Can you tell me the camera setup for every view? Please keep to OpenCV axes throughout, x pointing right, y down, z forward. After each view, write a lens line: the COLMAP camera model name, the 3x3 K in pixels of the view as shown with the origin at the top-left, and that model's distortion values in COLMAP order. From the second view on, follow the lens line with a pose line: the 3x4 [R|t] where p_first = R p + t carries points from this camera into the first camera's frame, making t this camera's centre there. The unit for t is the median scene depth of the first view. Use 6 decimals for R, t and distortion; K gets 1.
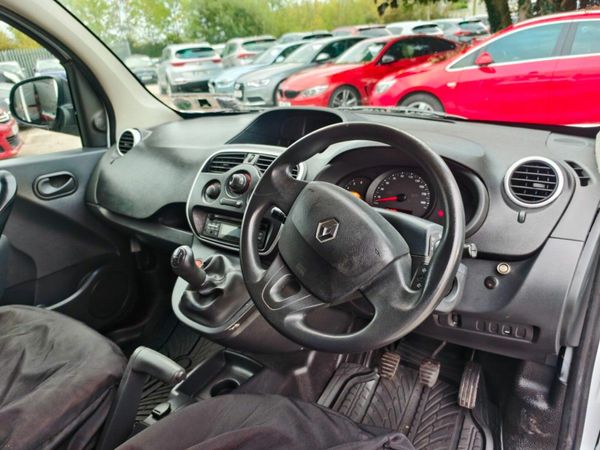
lens RADIAL K [[414.9, 0, 296.1], [0, 414.9, 223.2], [0, 0, 1]] dist [-0.005197, -0.004072]
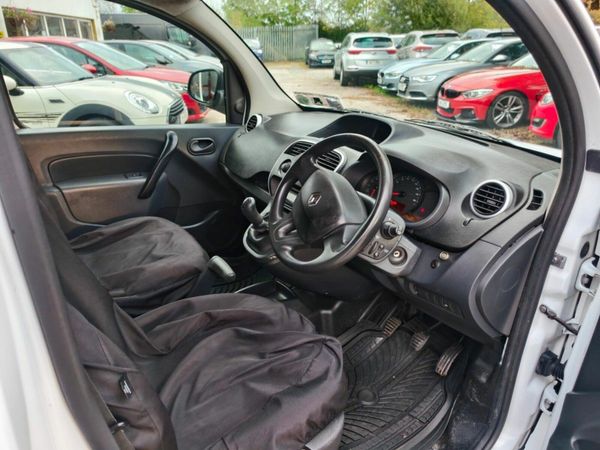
lens RADIAL K [[414.9, 0, 303.3], [0, 414.9, 227.7], [0, 0, 1]] dist [-0.005197, -0.004072]
pose [[0.920487, 0.218437, -0.324020, 0.282014], [-0.206409, 0.975850, 0.071493, 0.009739], [0.331812, 0.001072, 0.943345, -0.255360]]
